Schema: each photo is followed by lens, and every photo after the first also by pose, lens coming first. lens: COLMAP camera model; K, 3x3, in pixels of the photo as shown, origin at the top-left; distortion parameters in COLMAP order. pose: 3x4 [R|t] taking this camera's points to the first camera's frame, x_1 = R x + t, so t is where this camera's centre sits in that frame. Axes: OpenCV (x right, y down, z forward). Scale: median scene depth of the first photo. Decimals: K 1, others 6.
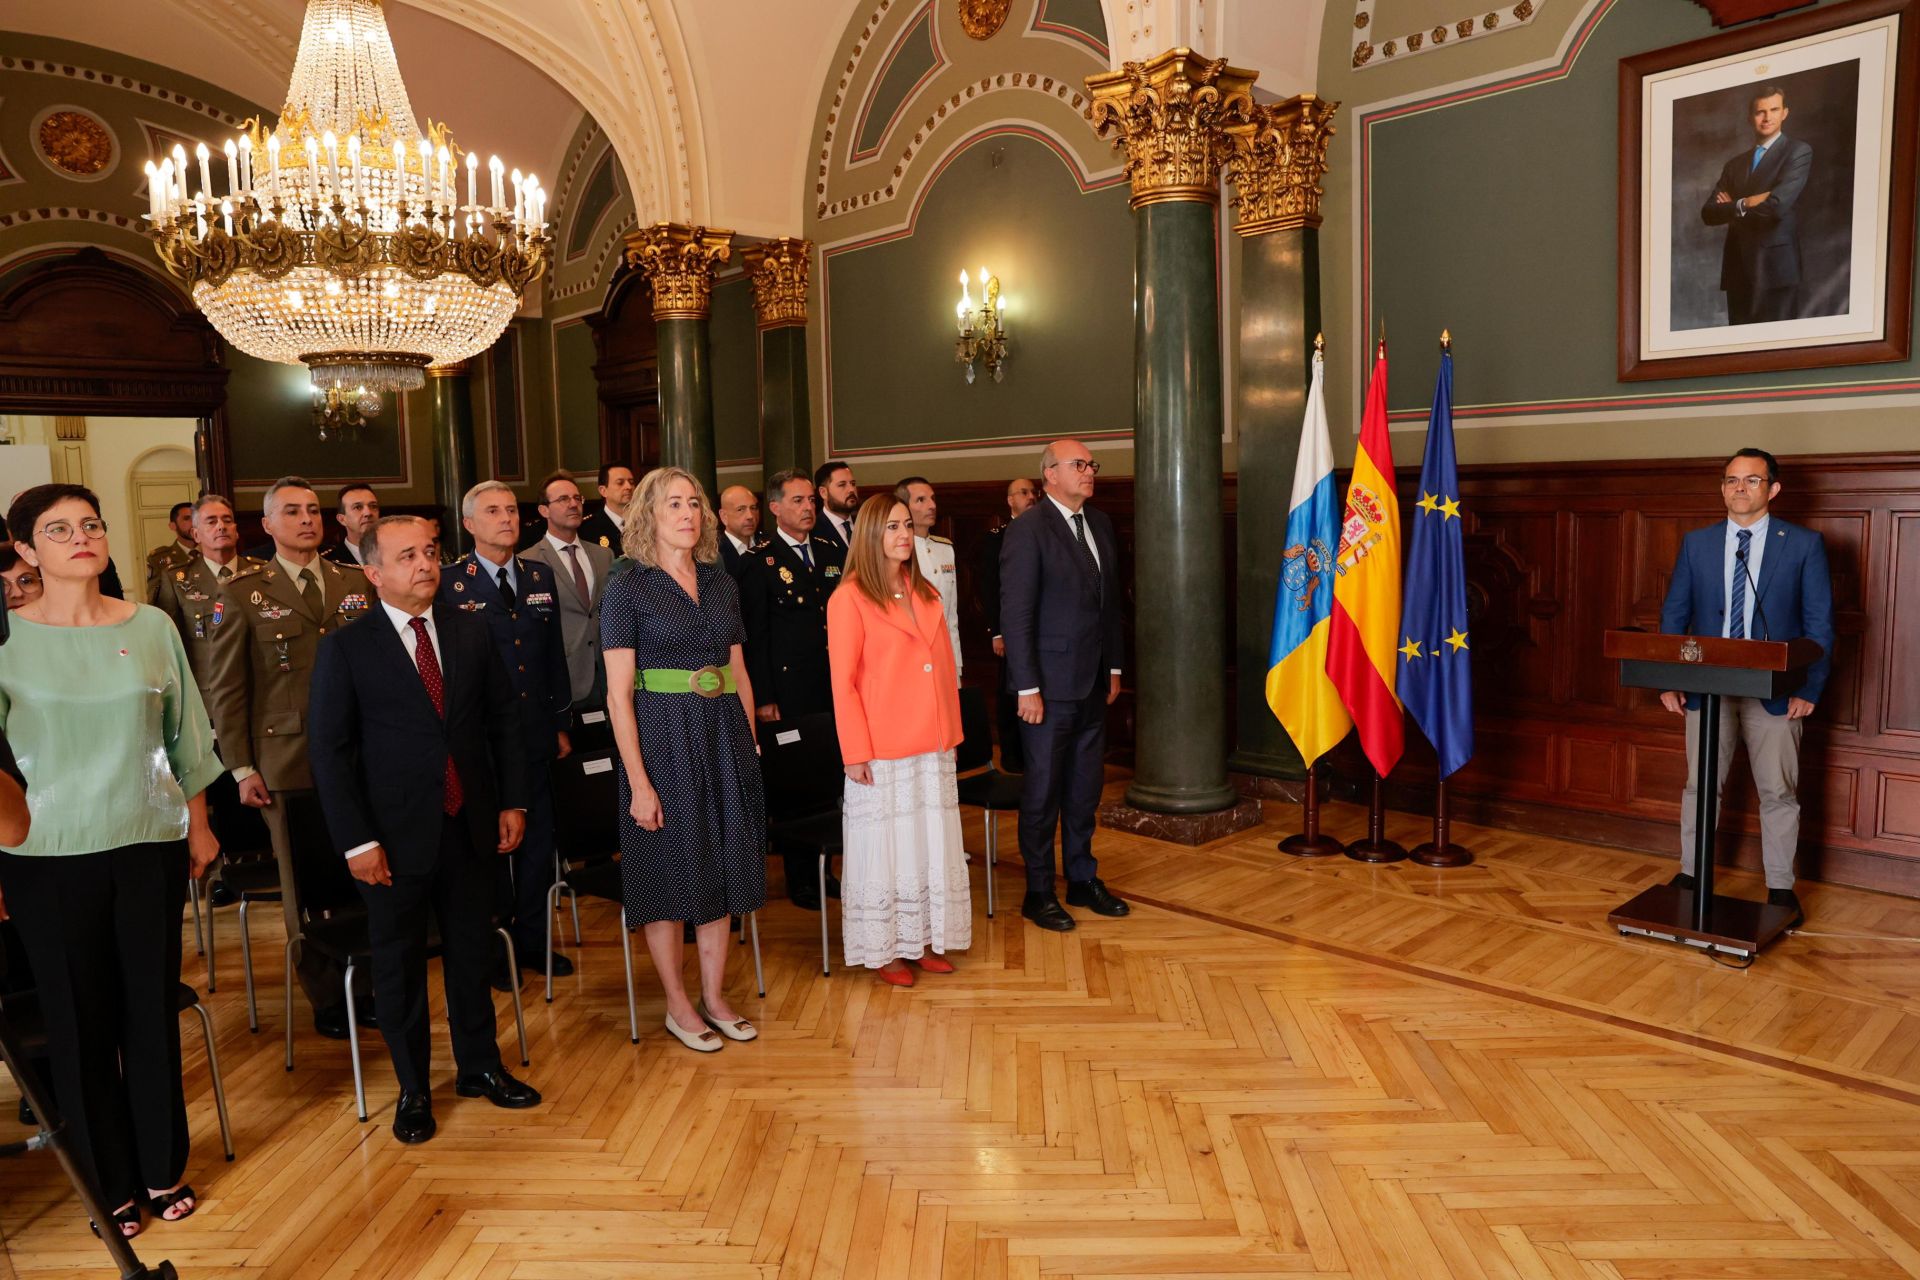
lens RADIAL K [[1321.0, 0, 964.8], [0, 1321.0, 638.5], [0, 0, 1]] dist [-0.108992, 0.087234]
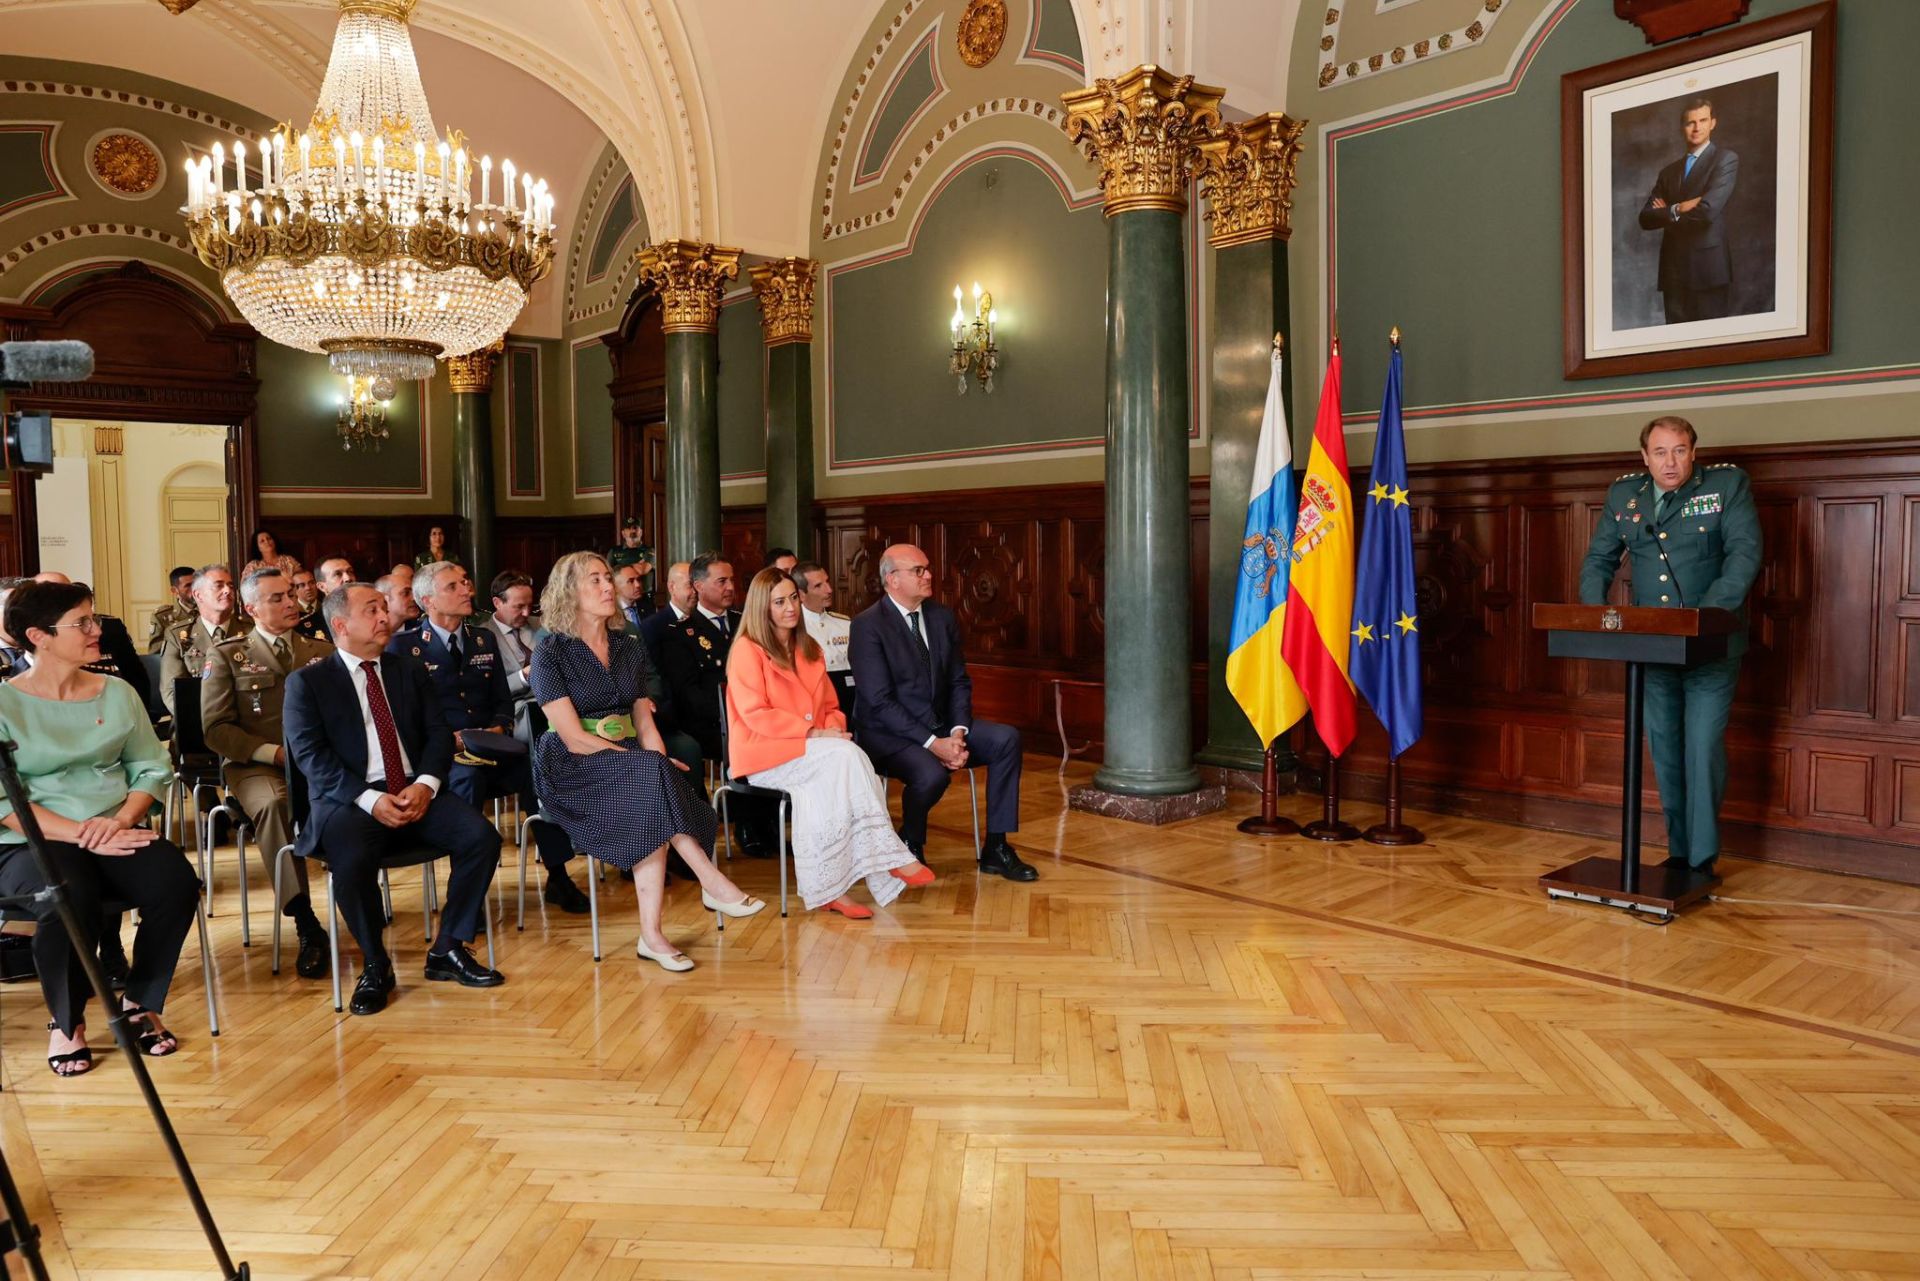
lens RADIAL K [[1340.2, 0, 956.7], [0, 1340.2, 630.7], [0, 0, 1]] dist [-0.107190, 0.088124]
pose [[0.999443, 0.016783, -0.028838, 0.047870], [-0.018085, 0.998800, -0.045515, 0.058601], [0.028039, 0.046011, 0.998547, -0.061515]]
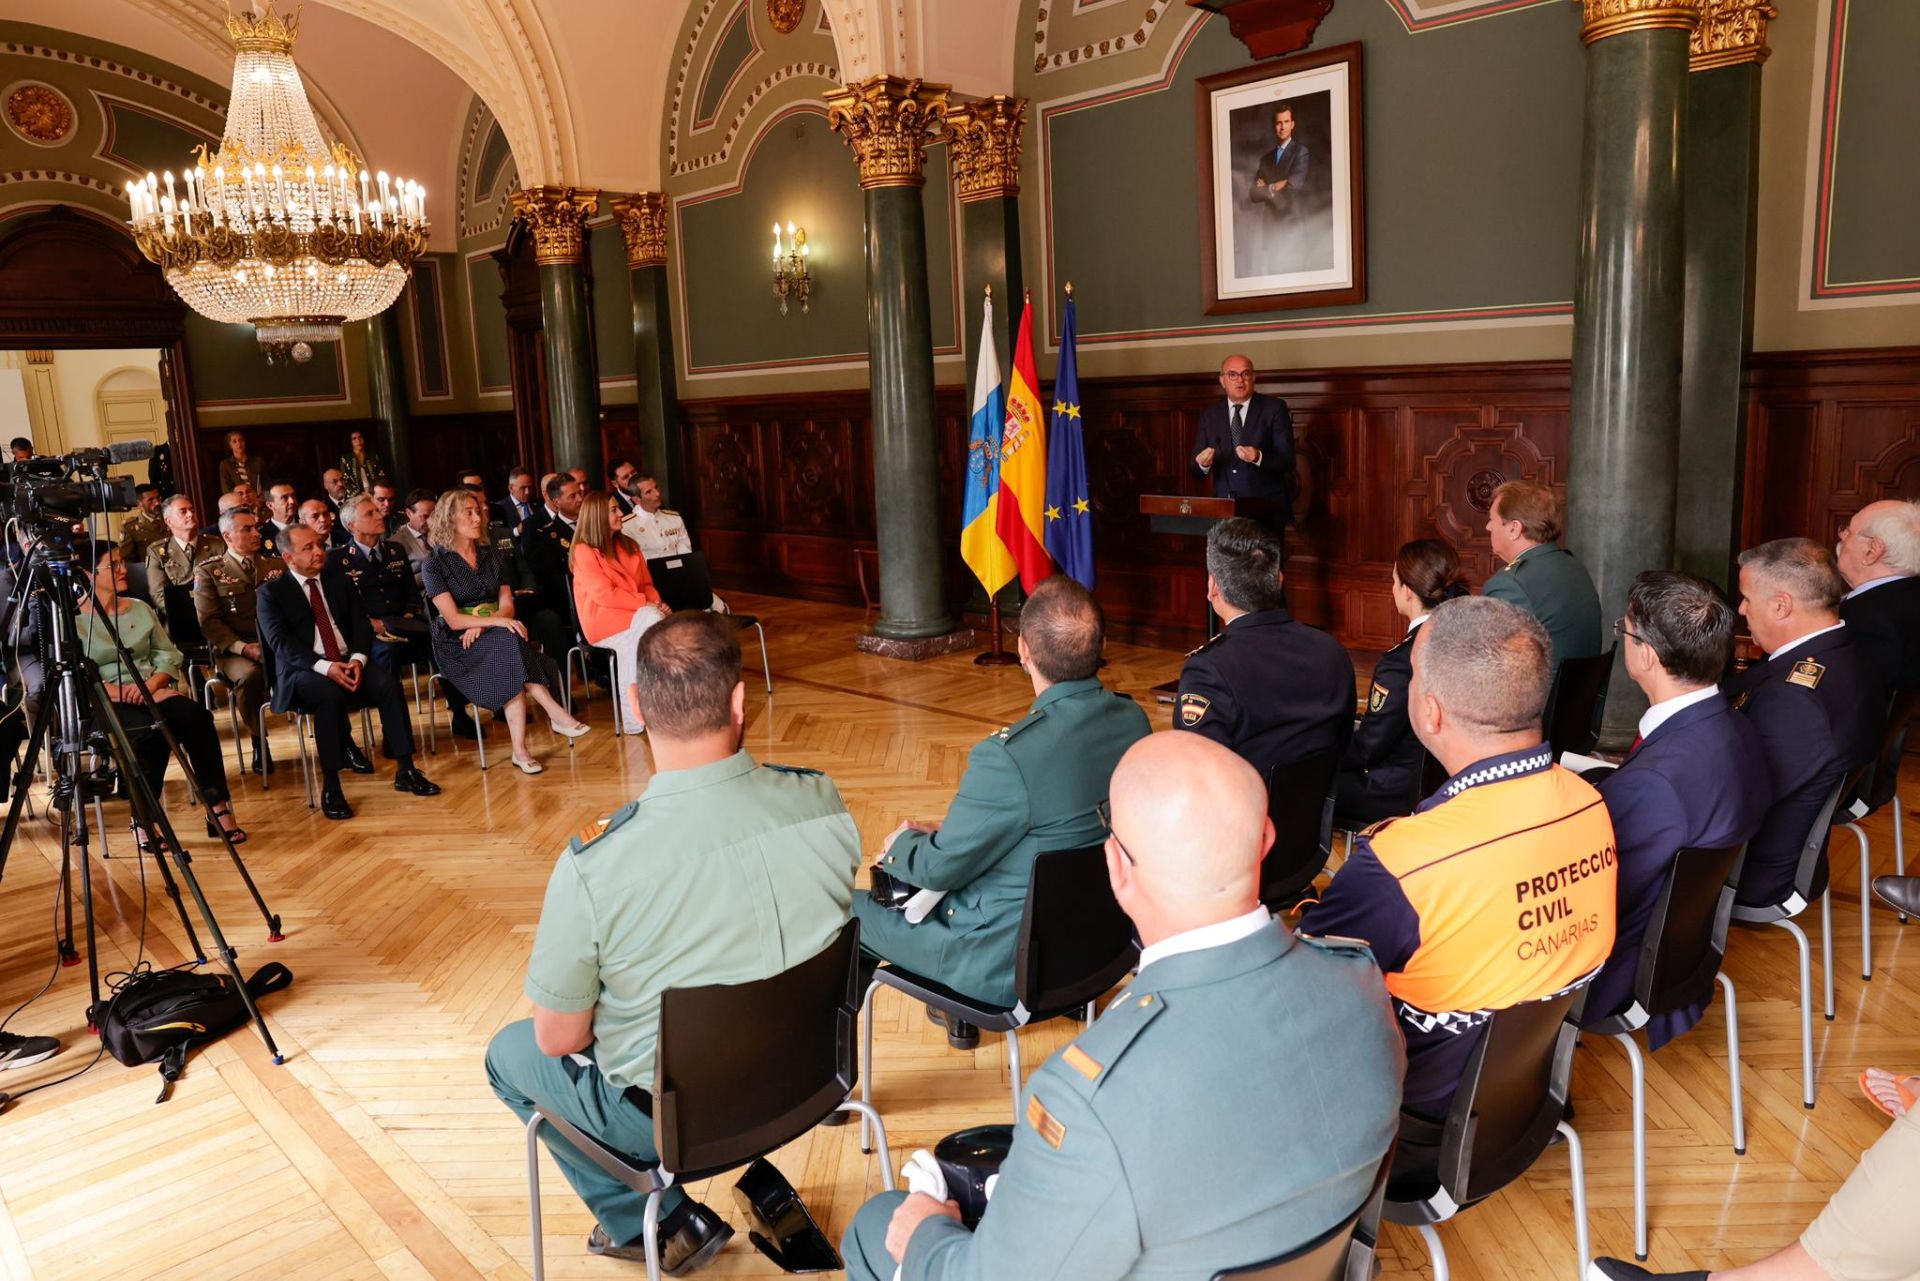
lens RADIAL K [[1340.2, 0, 966.9], [0, 1340.2, 637.9], [0, 0, 1]] dist [-0.107190, 0.088124]
pose [[0.999638, -0.022021, 0.015487, 0.217500], [0.020745, 0.996720, 0.078218, 0.026153], [-0.017159, -0.077868, 0.996816, -0.418229]]
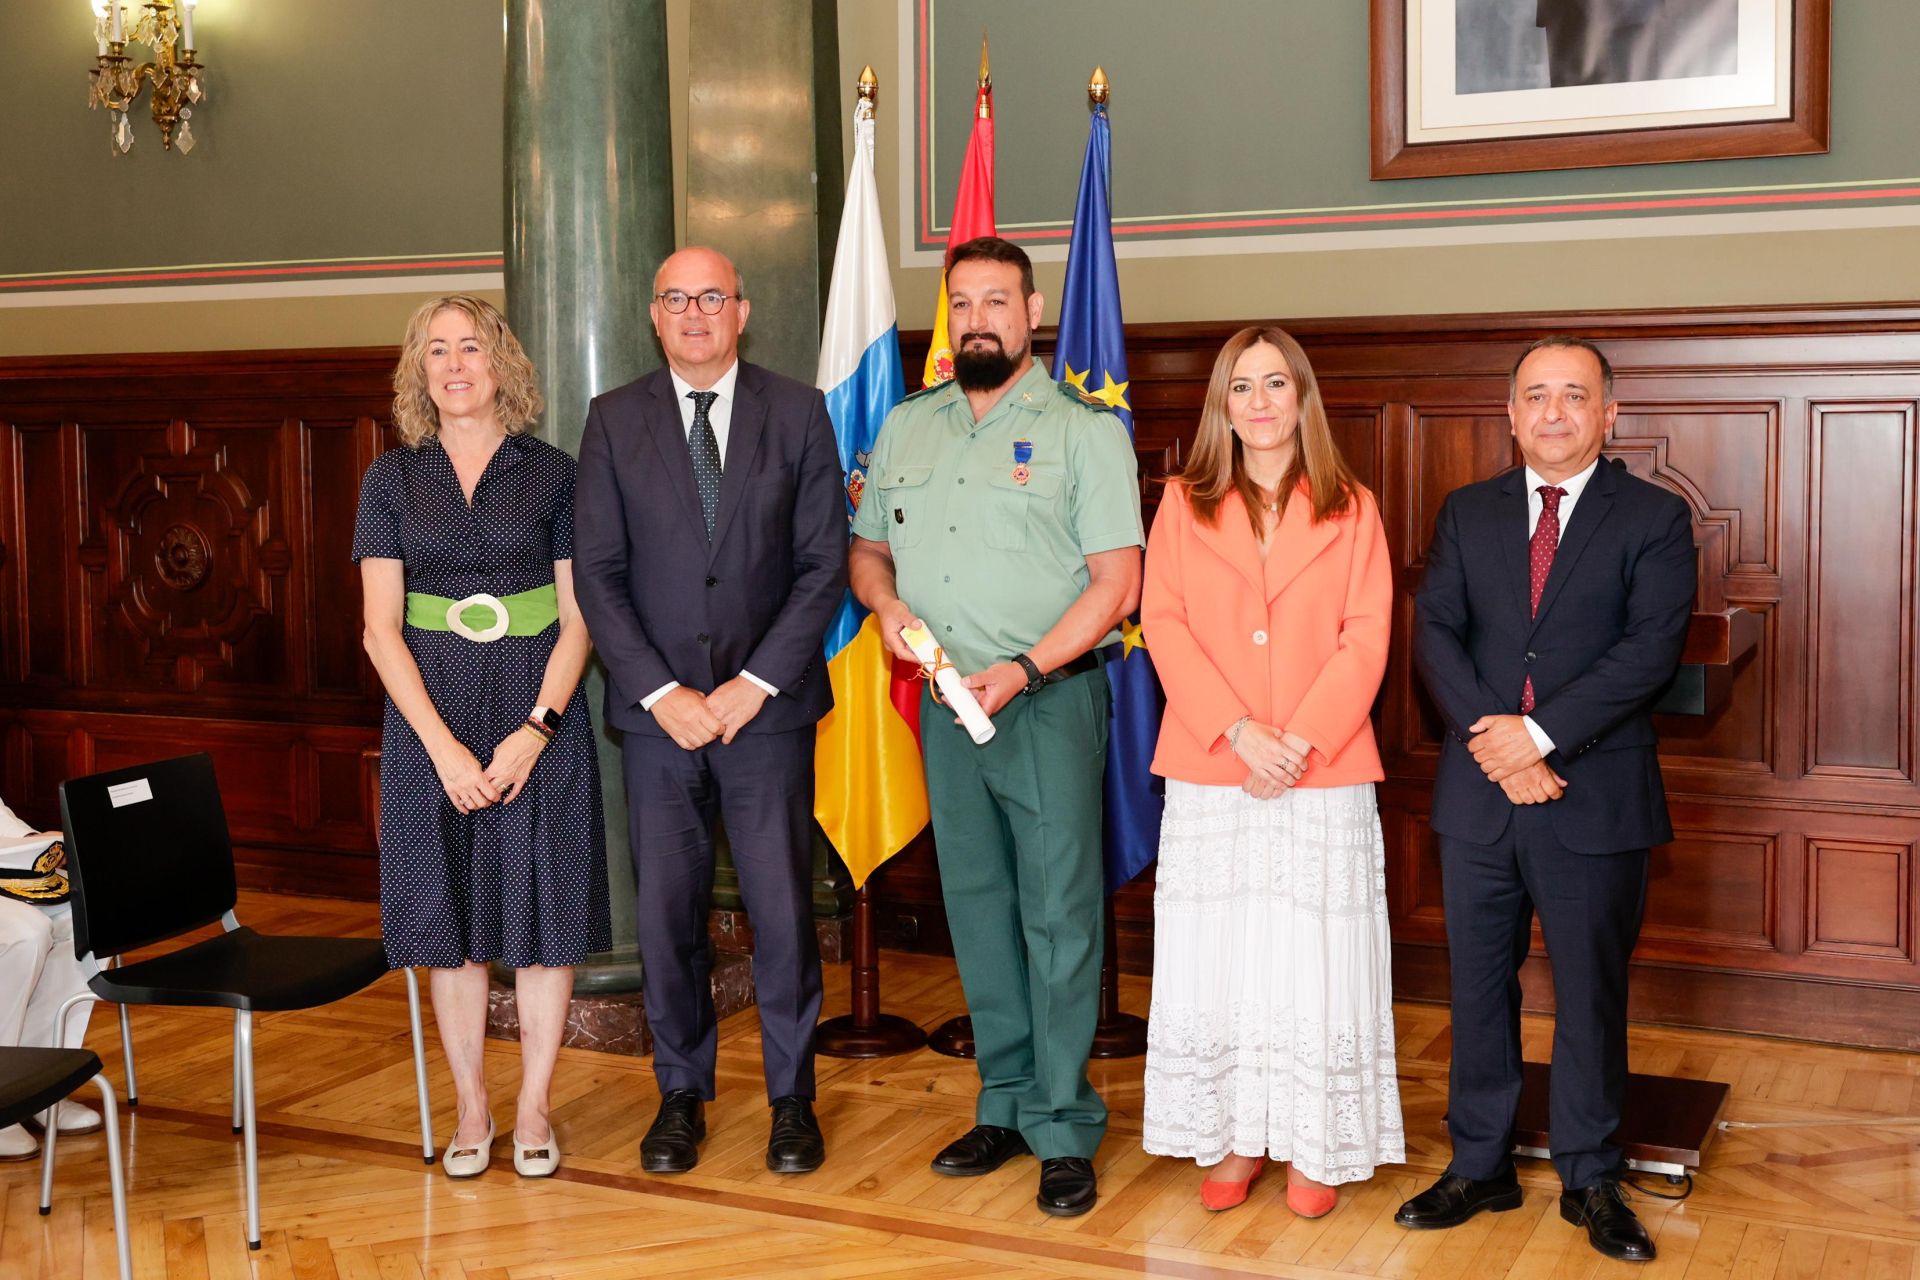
lens RADIAL K [[2334.5, 0, 954.7], [0, 2334.5, 553.1], [0, 0, 1]] dist [0.047099, 0.000000]
pose [[0.927001, -0.006211, 0.375008, -0.054623], [0.027532, 0.998292, -0.051523, 0.014691], [-0.374048, 0.058086, 0.925589, 0.110527]]
